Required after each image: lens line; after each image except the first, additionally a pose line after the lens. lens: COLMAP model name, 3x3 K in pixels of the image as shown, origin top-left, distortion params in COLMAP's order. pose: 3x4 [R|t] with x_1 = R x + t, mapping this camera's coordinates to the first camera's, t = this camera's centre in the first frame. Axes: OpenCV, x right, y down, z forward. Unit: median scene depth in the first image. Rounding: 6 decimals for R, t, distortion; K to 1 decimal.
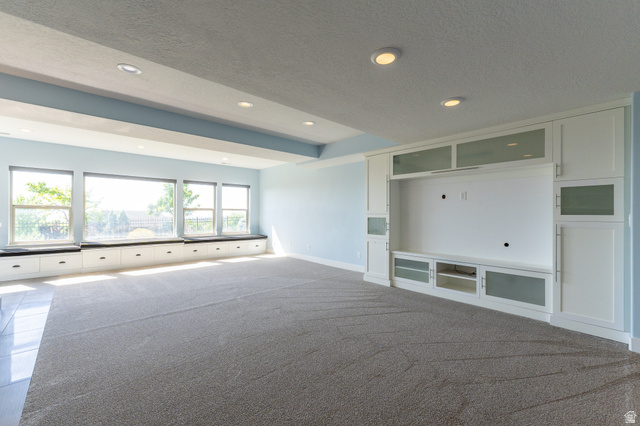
lens RADIAL K [[270.5, 0, 320.7], [0, 270.5, 215.3], [0, 0, 1]] dist [0.009397, 0.000116]
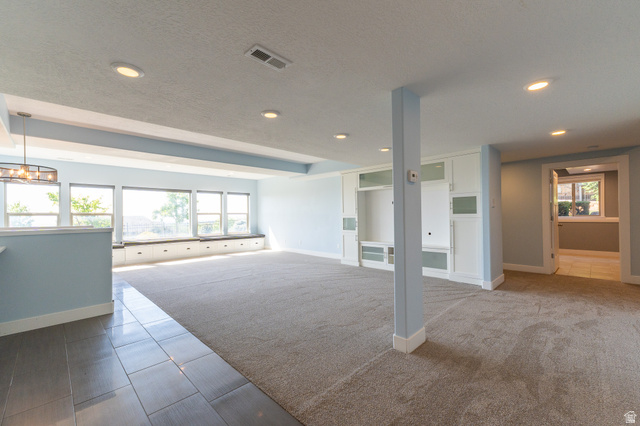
lens RADIAL K [[270.5, 0, 320.7], [0, 270.5, 215.3], [0, 0, 1]] dist [0.009397, 0.000116]
pose [[0.998806, -0.016953, 0.045813, -0.003342], [0.017300, 0.999824, -0.007202, 0.002645], [-0.045683, 0.007986, 0.998924, -0.362626]]
